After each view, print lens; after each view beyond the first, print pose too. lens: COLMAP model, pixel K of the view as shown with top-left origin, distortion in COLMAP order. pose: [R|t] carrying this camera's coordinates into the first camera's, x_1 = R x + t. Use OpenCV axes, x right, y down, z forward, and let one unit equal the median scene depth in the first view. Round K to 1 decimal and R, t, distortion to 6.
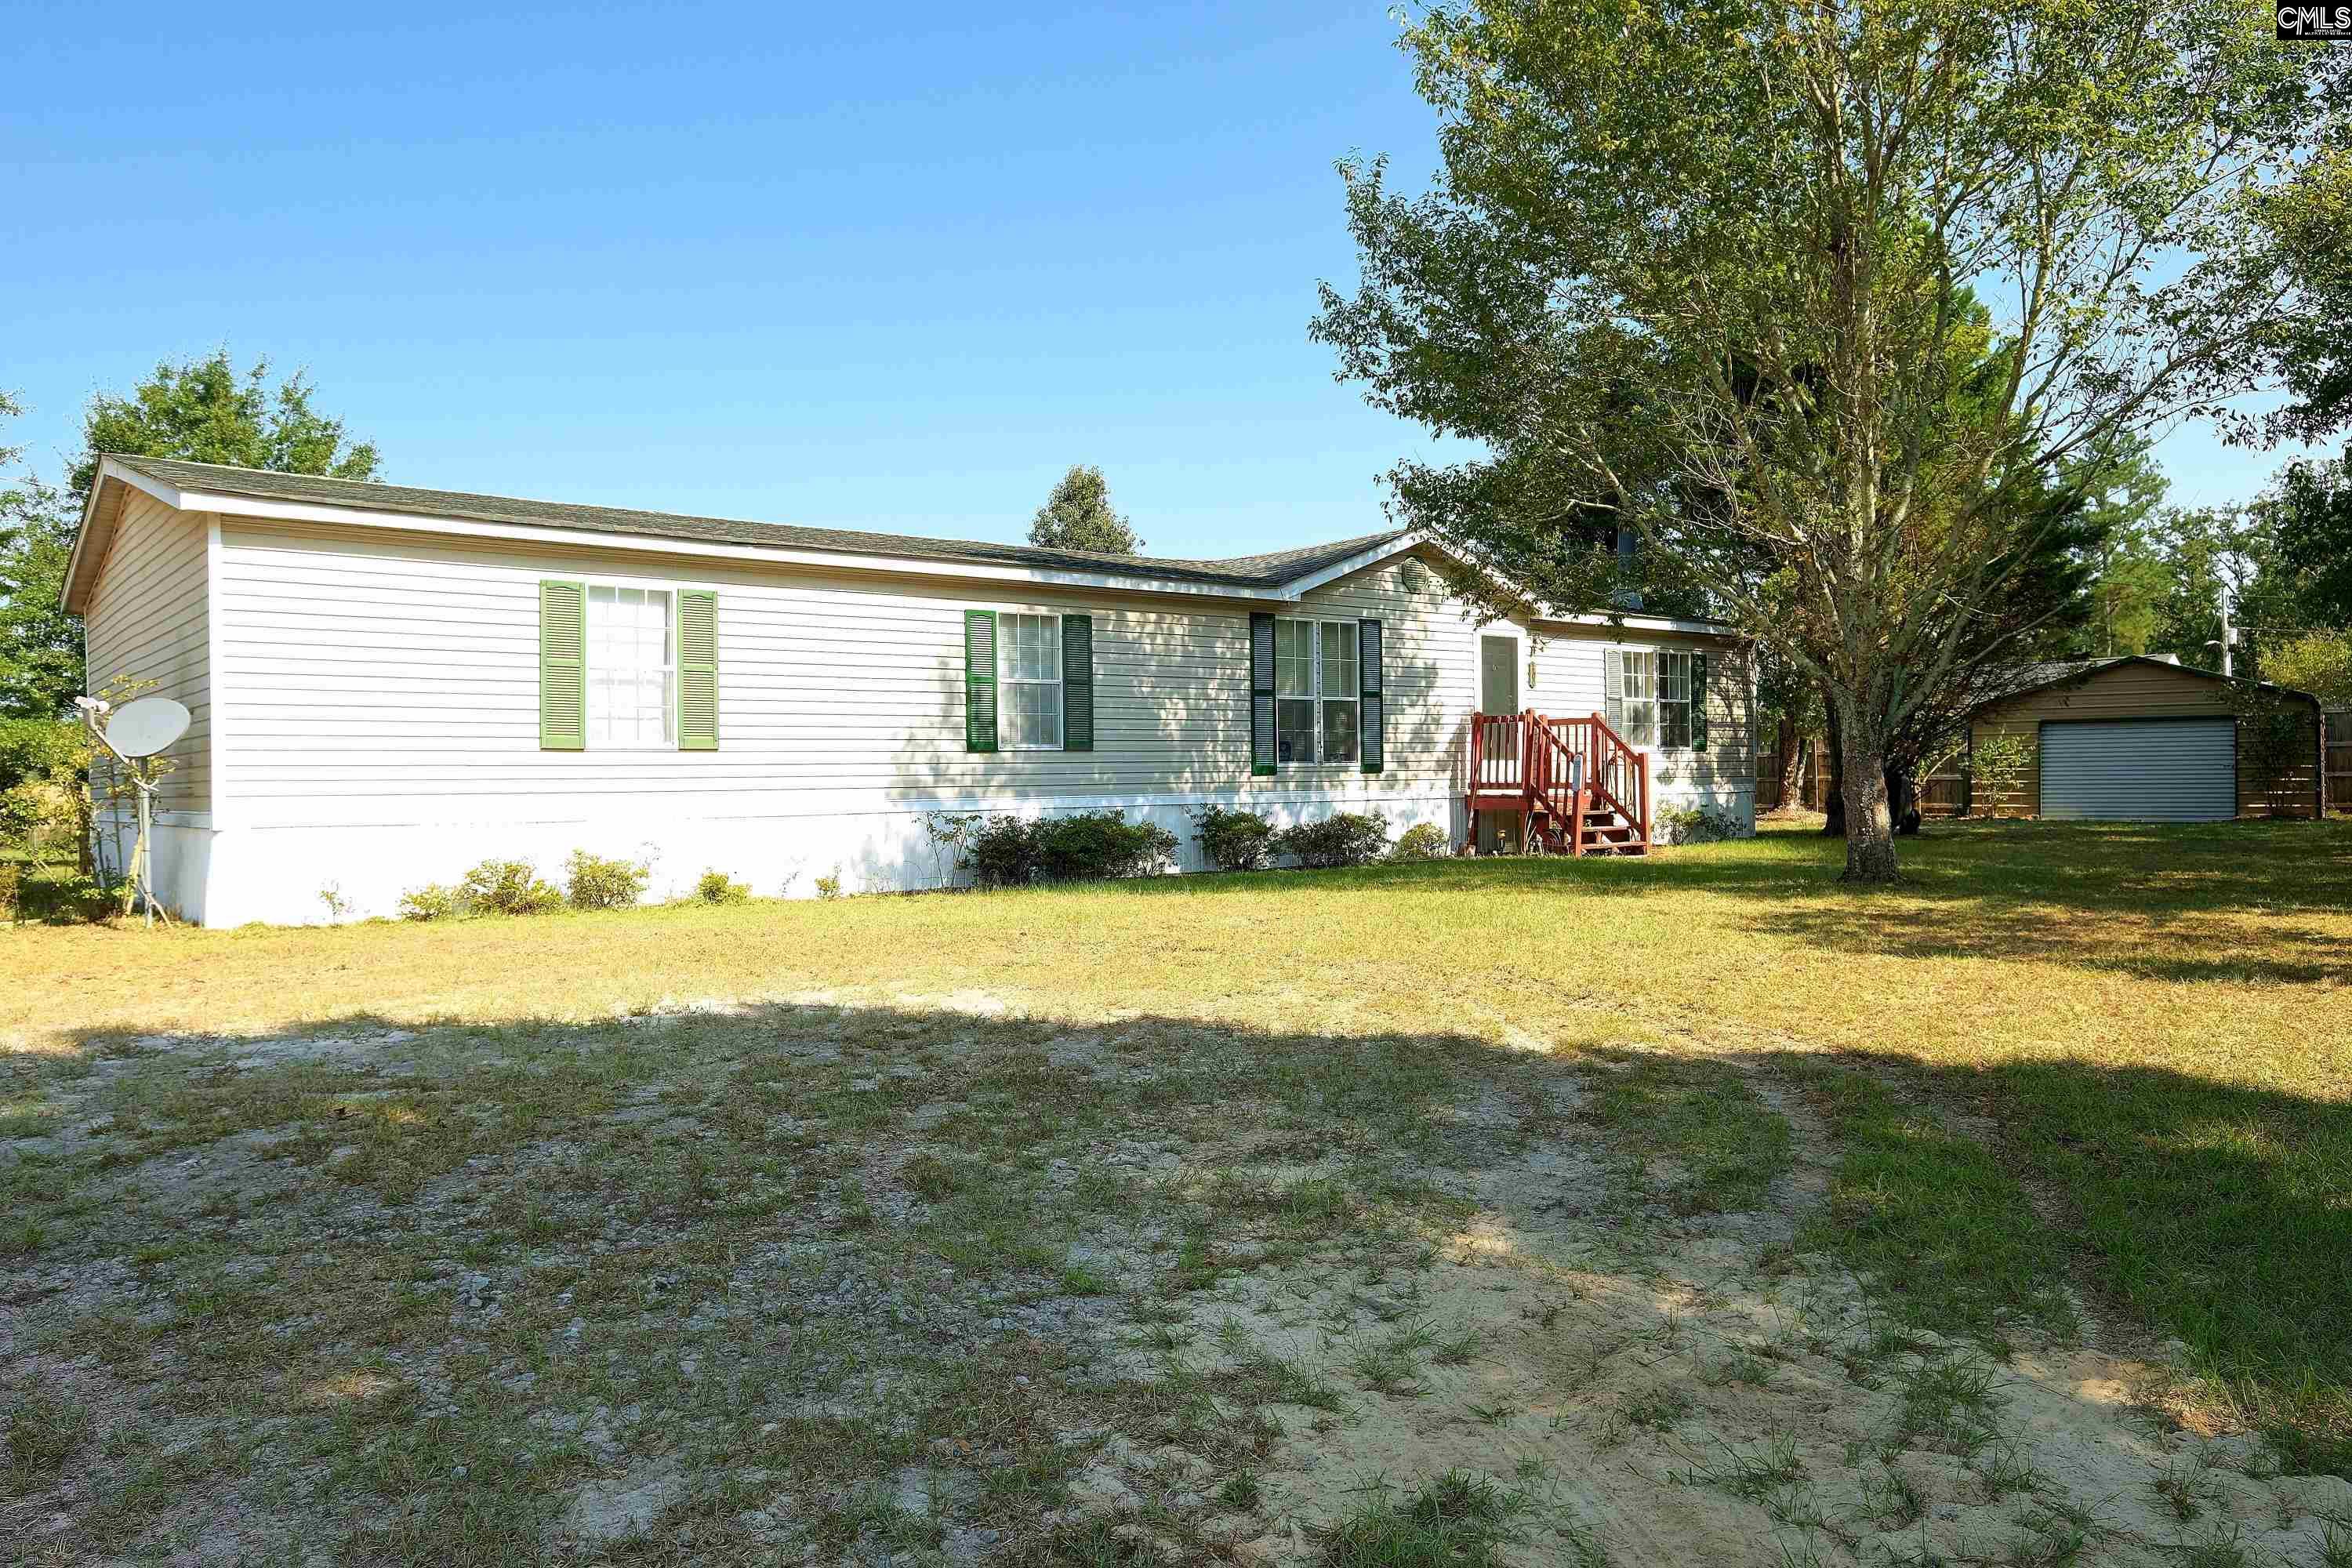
lens RADIAL K [[1708.8, 0, 1168.4], [0, 1708.8, 796.8], [0, 0, 1]] dist [0.051802, -0.041781]
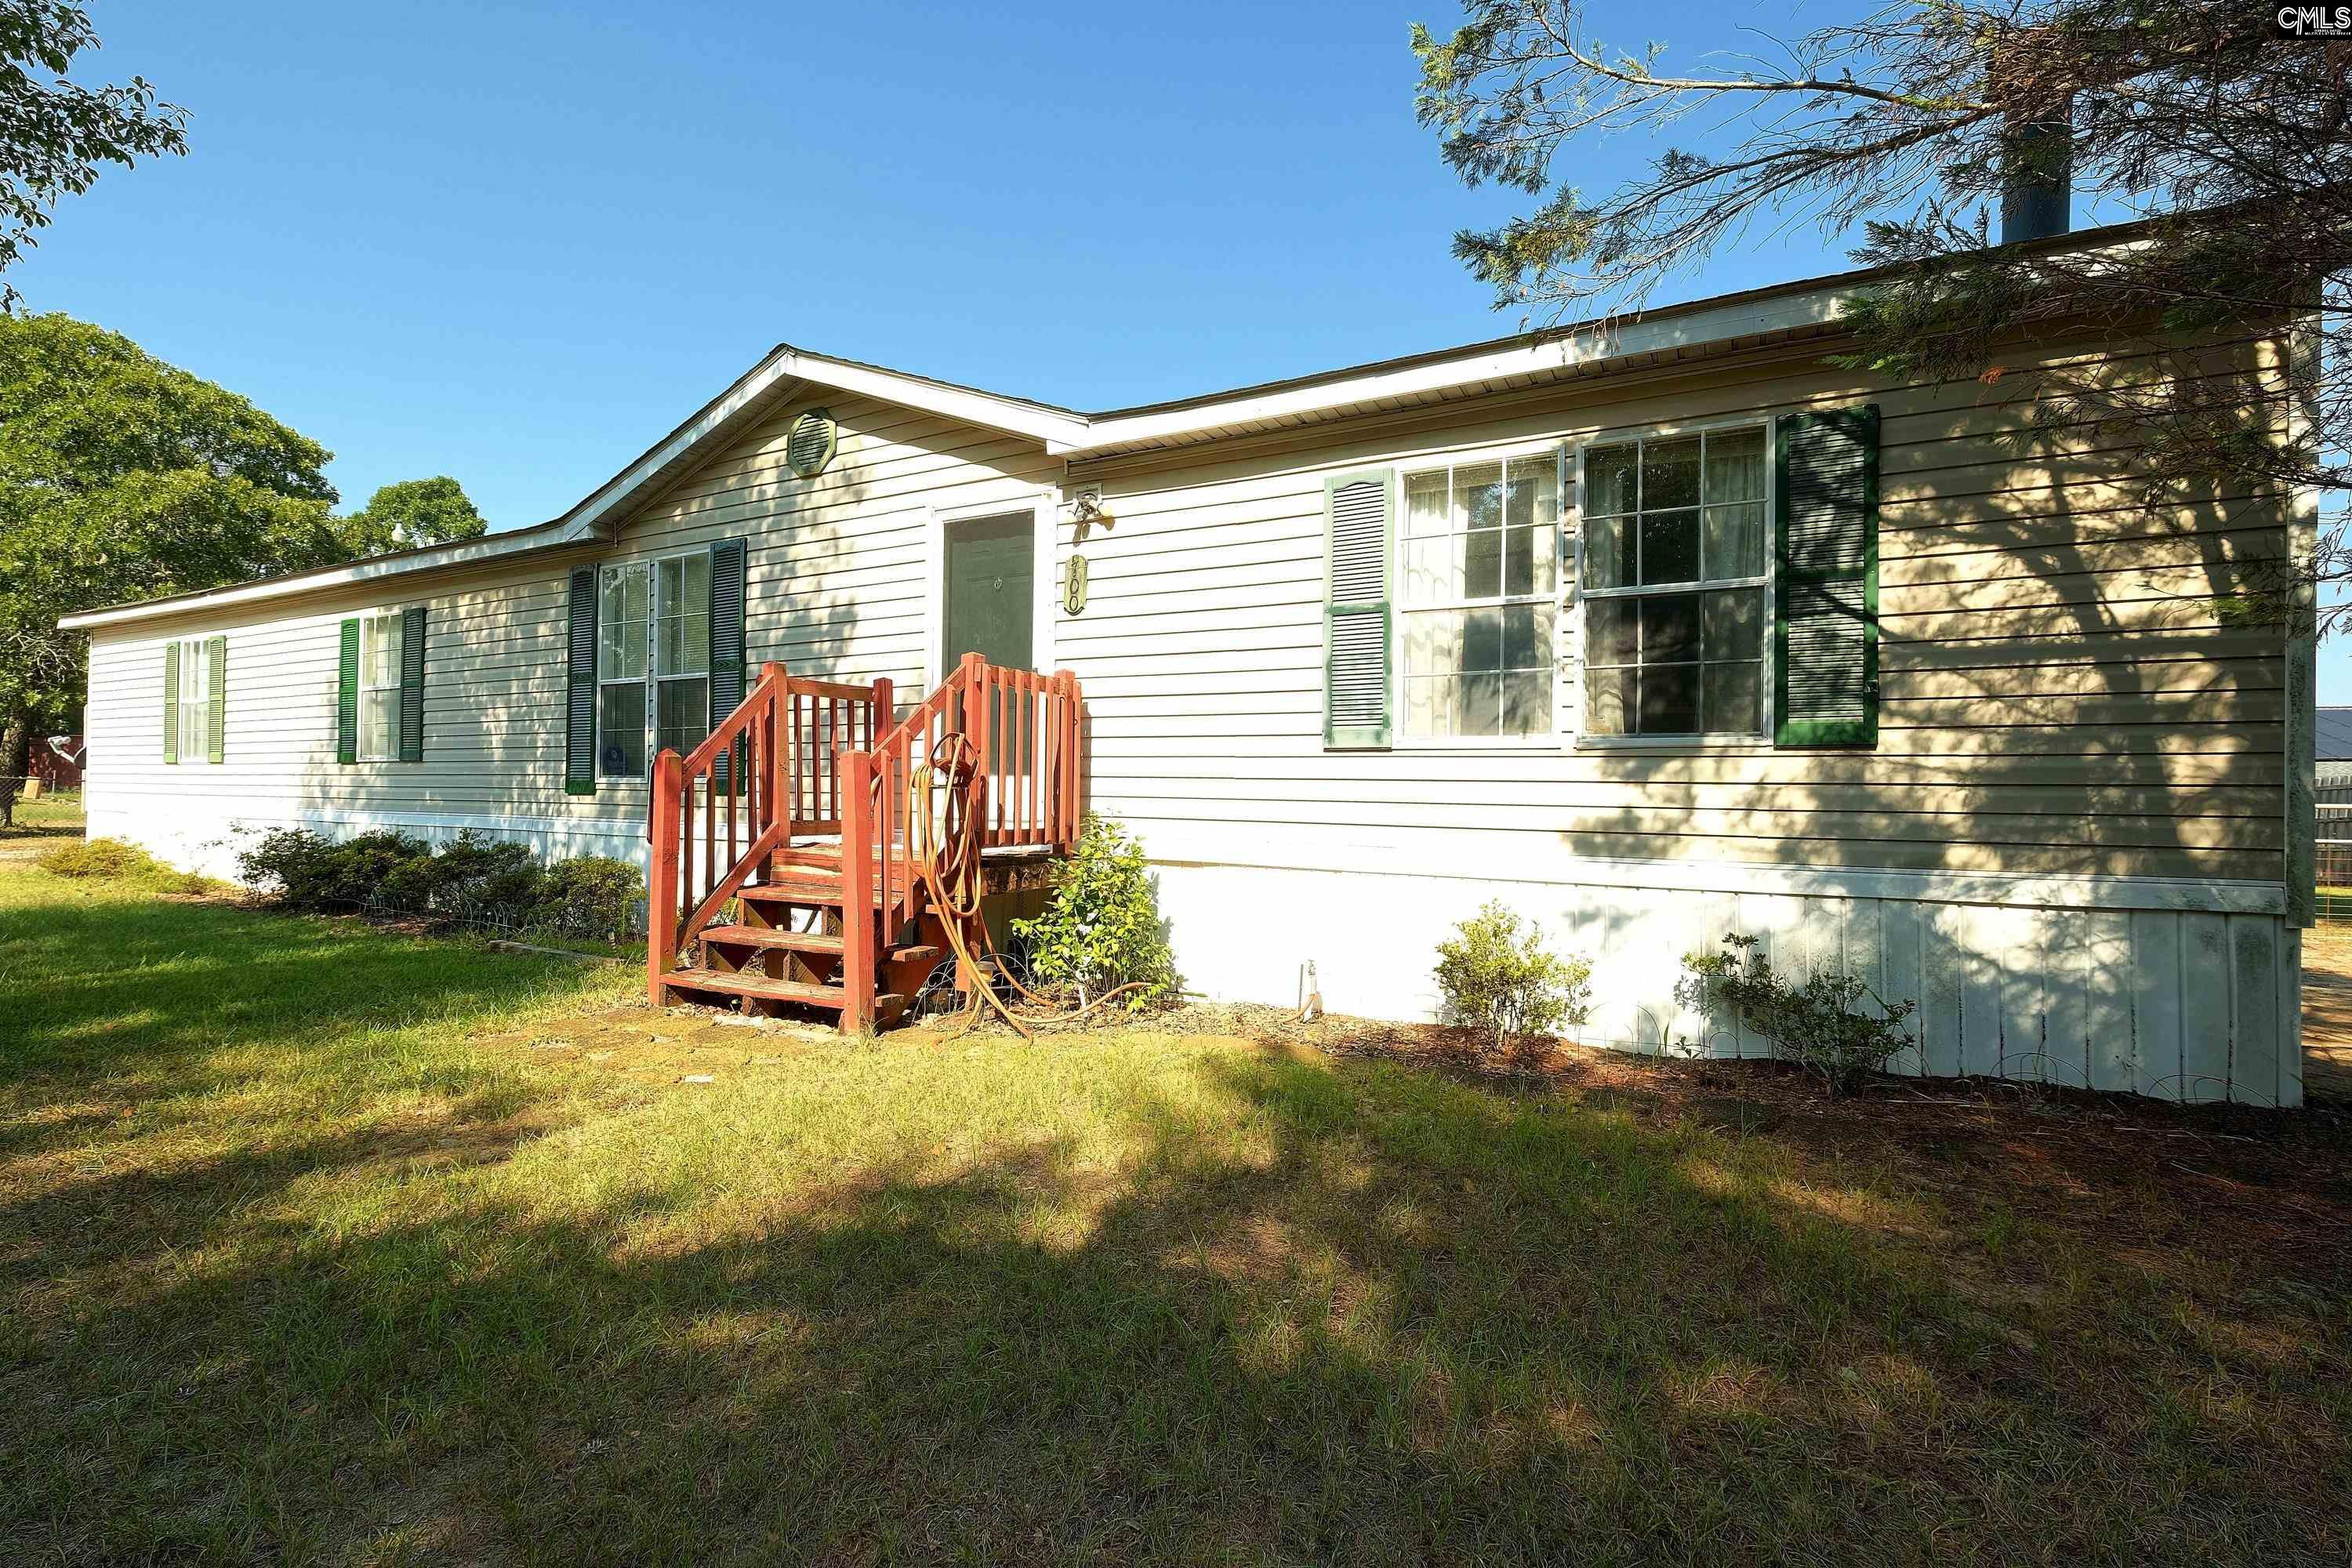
lens RADIAL K [[987.9, 0, 1172.6], [0, 987.9, 784.3], [0, 0, 1]] dist [-0.015090, 0.000166]
pose [[0.398851, 0.006341, -0.916994, 0.455520], [-0.033365, 0.999414, -0.007601, -0.018961], [0.916408, 0.033627, 0.398829, 0.922294]]
